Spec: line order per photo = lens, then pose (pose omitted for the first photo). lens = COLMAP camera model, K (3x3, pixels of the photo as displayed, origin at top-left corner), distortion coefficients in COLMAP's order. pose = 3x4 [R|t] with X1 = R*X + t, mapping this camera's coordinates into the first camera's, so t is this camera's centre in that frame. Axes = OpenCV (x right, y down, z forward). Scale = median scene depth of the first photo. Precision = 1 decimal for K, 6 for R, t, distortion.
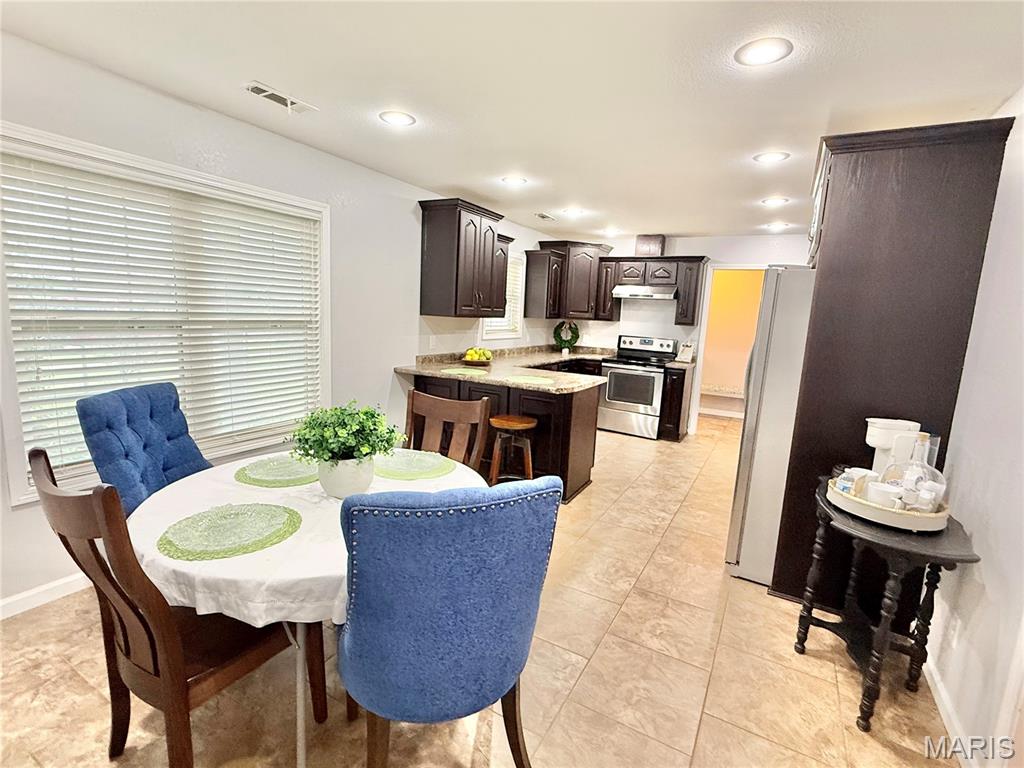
lens RADIAL K [[481.0, 0, 519.1], [0, 481.0, 378.8], [0, 0, 1]] dist [-0.003557, 0.001196]
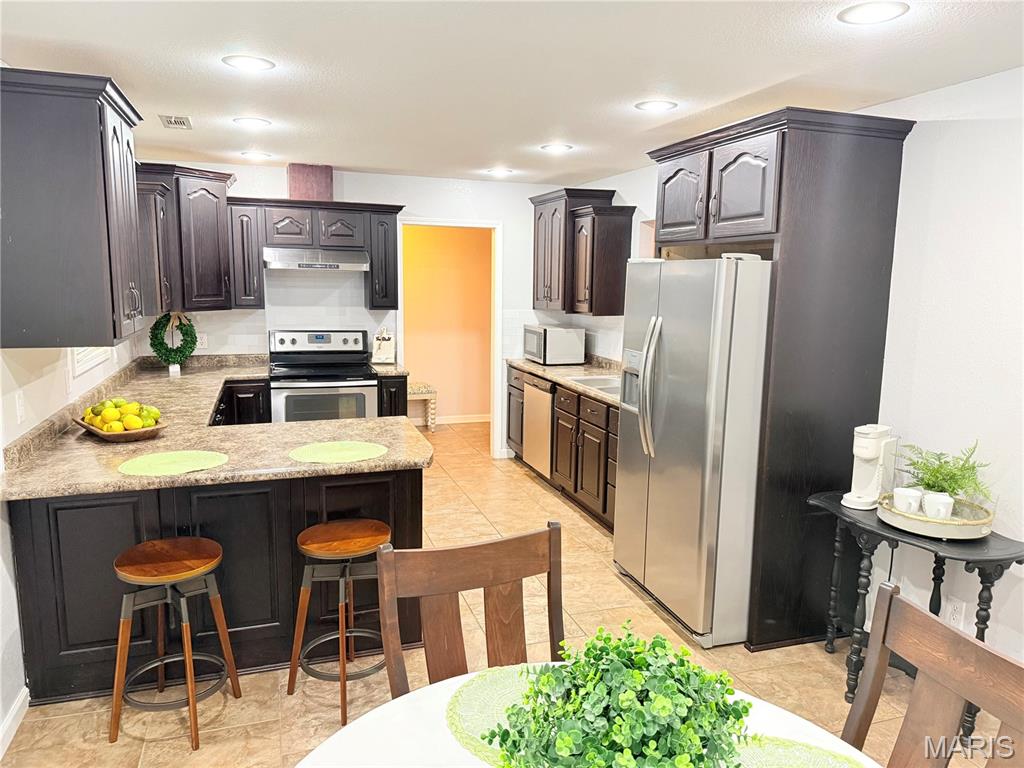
lens RADIAL K [[719.2, 0, 516.6], [0, 719.2, 386.7], [0, 0, 1]] dist [0.038896, -0.051741]
pose [[0.675939, -0.153422, 0.720811, -0.251141], [0.121773, 0.987897, 0.096078, -0.075063], [-0.726827, 0.022833, 0.686441, 0.180450]]
